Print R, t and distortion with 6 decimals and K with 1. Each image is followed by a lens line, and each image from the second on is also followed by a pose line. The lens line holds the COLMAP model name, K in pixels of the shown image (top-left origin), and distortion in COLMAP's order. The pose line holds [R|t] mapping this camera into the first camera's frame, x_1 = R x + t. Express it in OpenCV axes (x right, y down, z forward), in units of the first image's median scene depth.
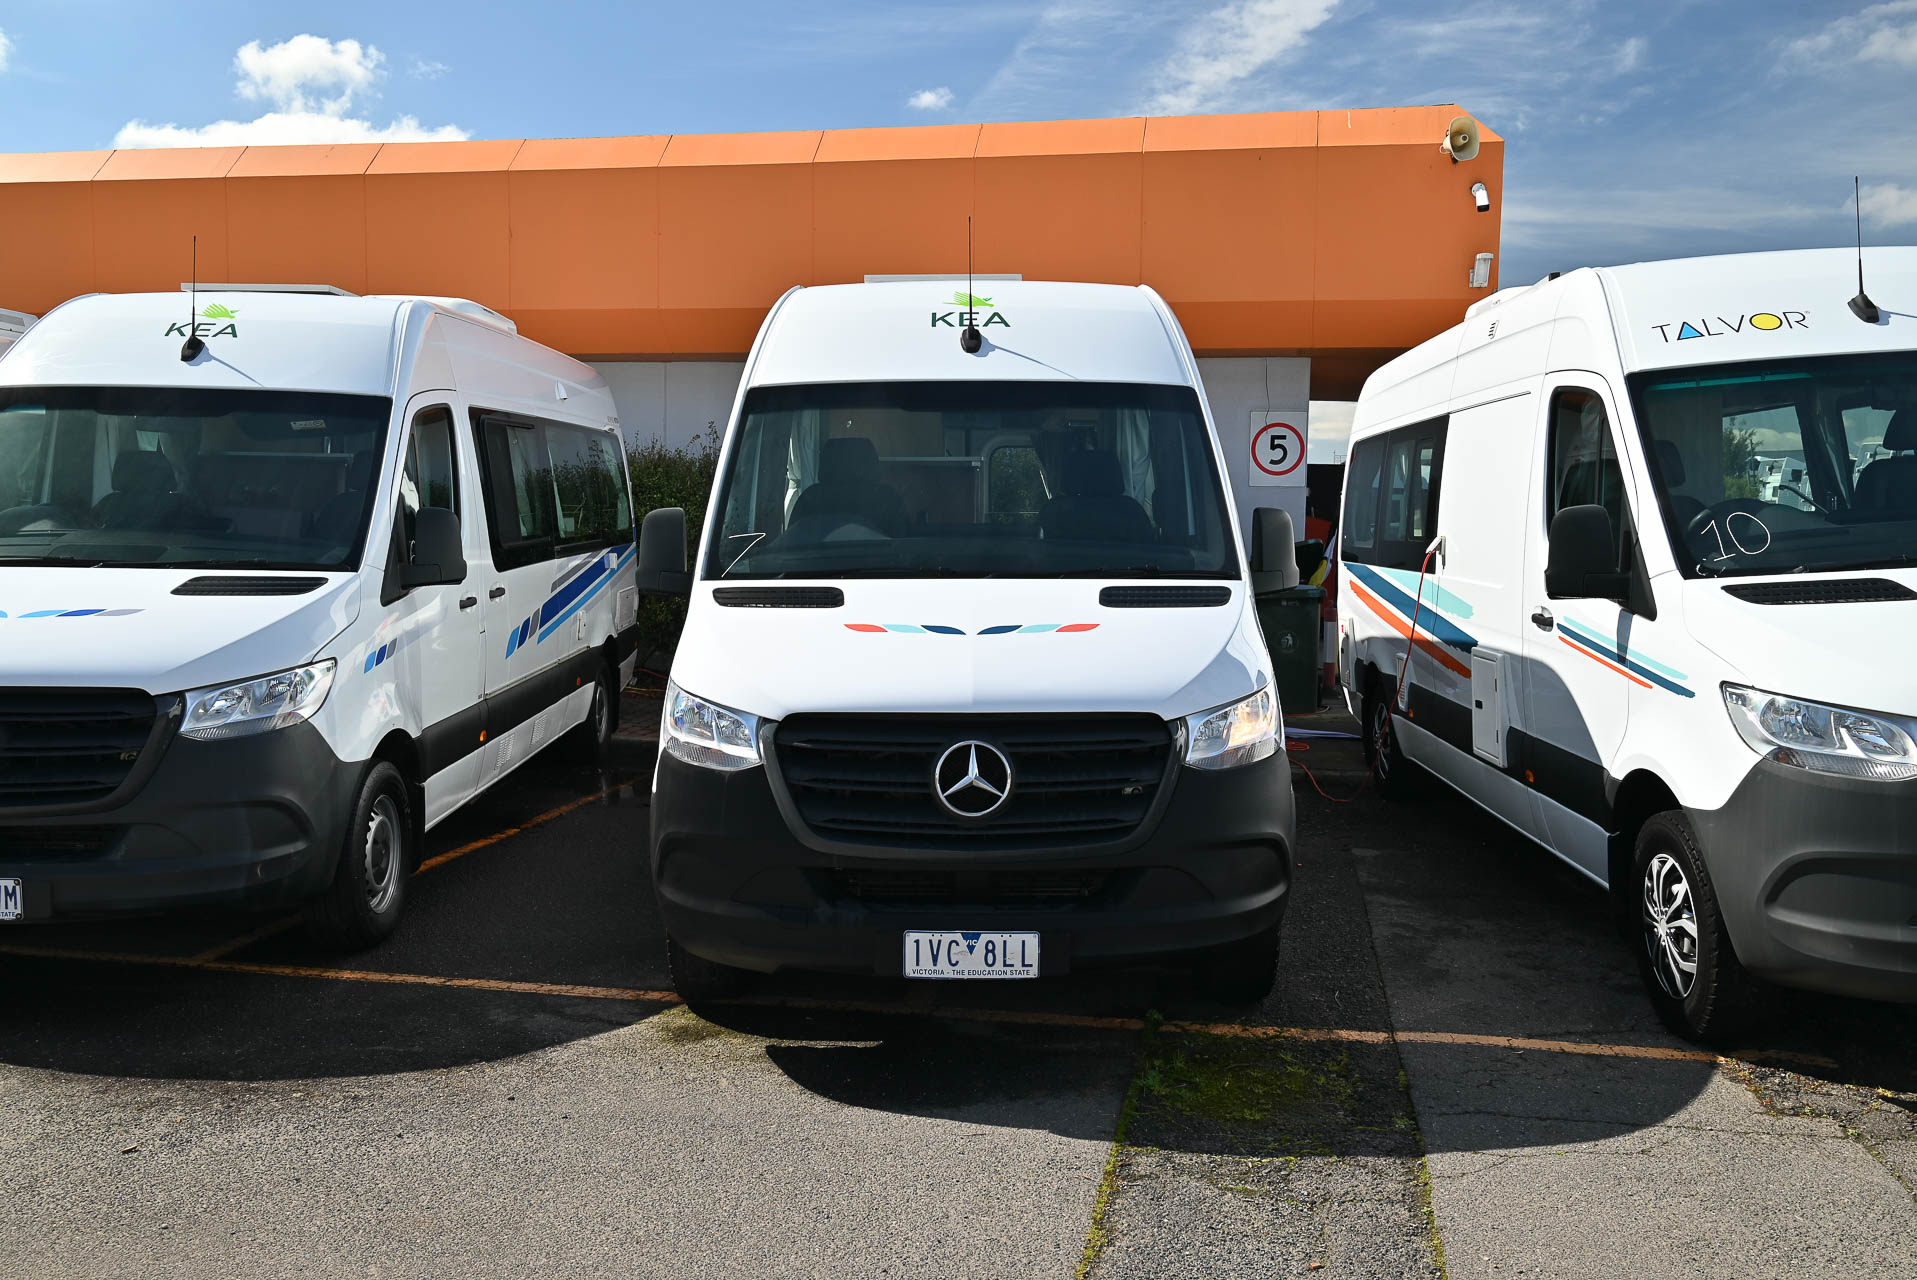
lens RADIAL K [[1698.4, 0, 958.6], [0, 1698.4, 625.3], [0, 0, 1]] dist [-0.004473, -0.009508]
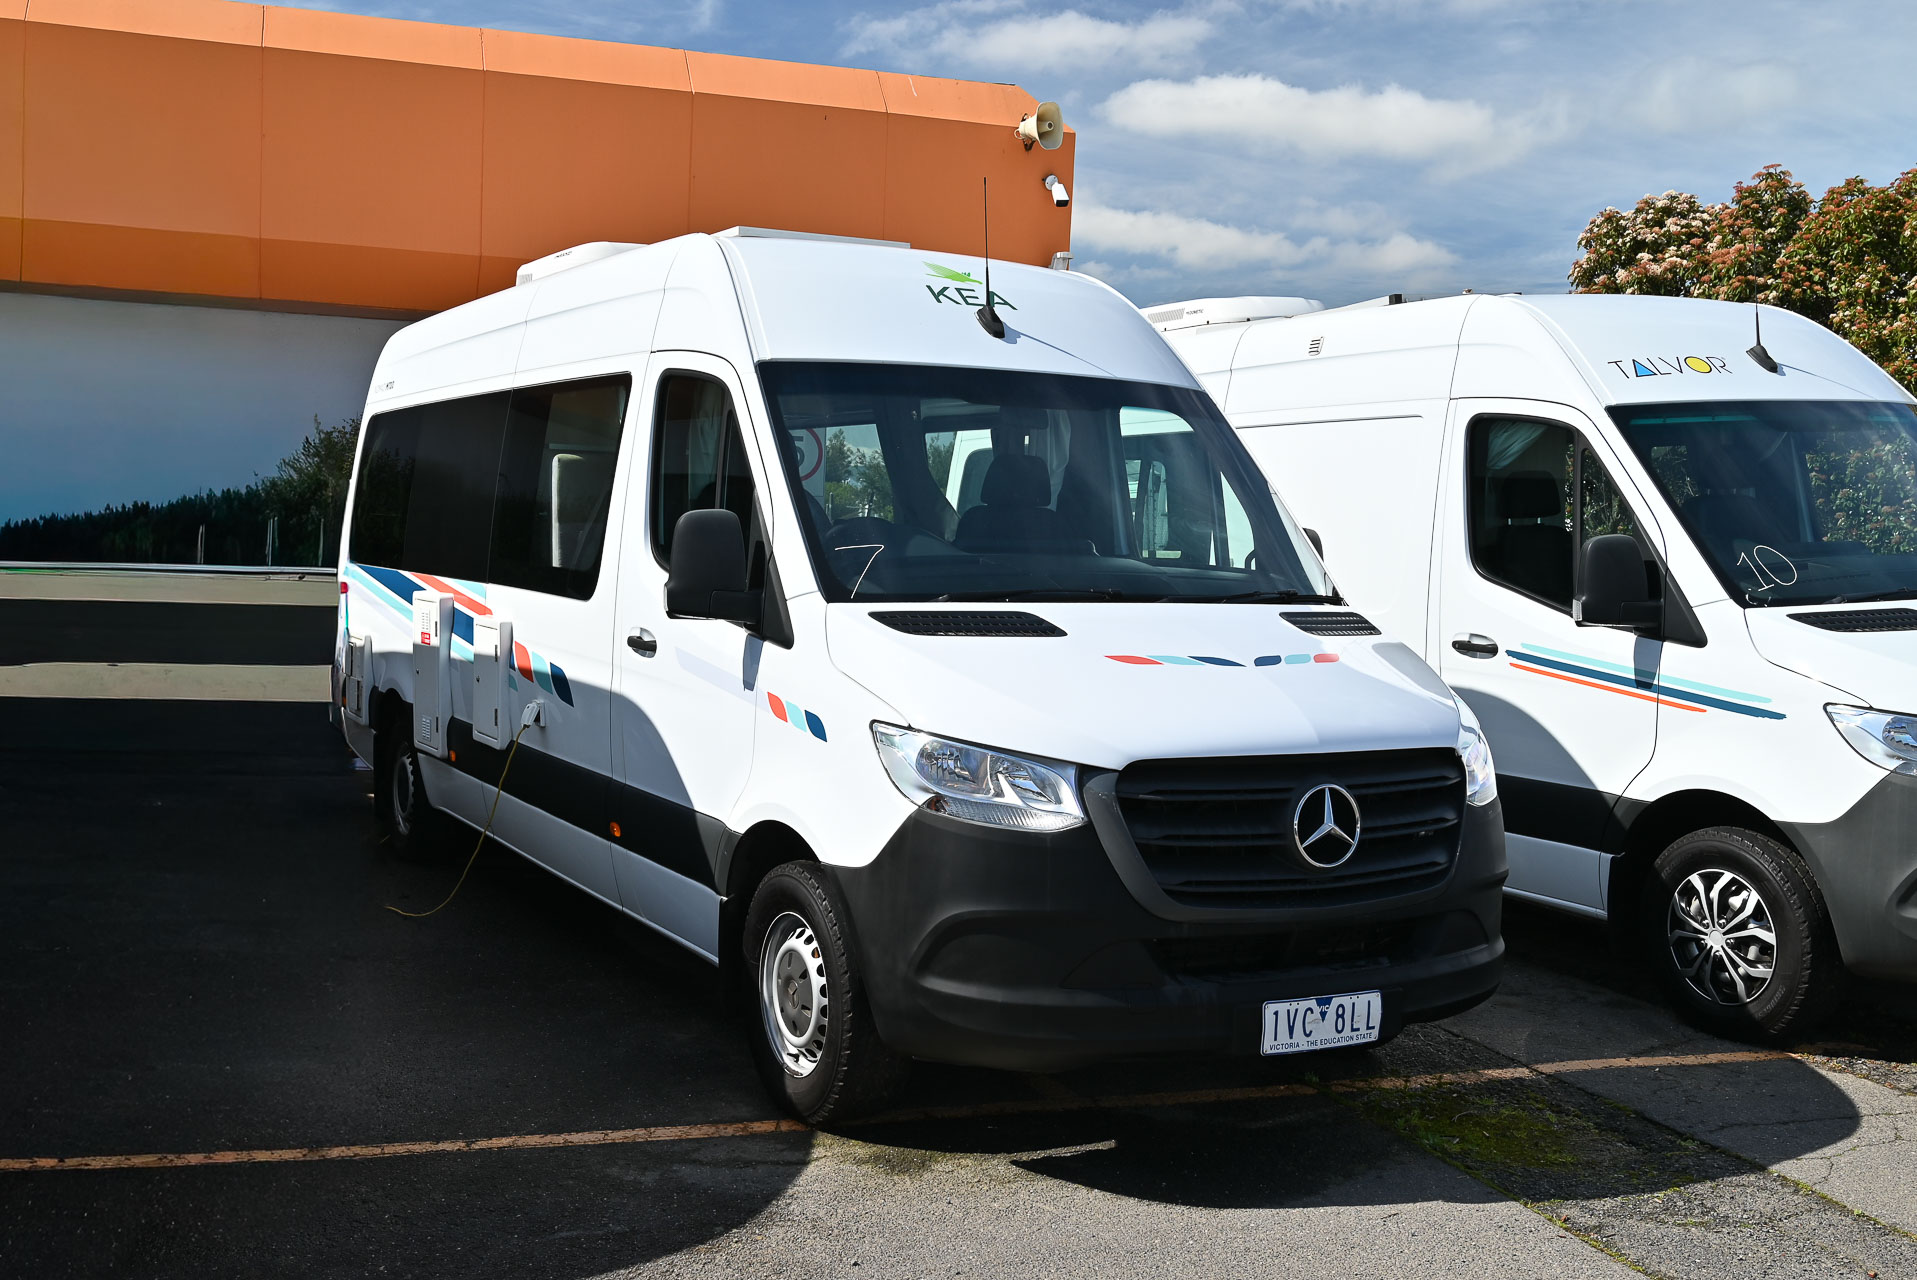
lens RADIAL K [[2055.2, 0, 958.7], [0, 2055.2, 647.6], [0, 0, 1]] dist [-0.026702, 0.000000]
pose [[0.865207, -0.004626, 0.501394, -0.691455], [0.007300, 0.999968, -0.003370, -0.001868], [-0.501362, 0.006576, 0.865212, 0.153659]]
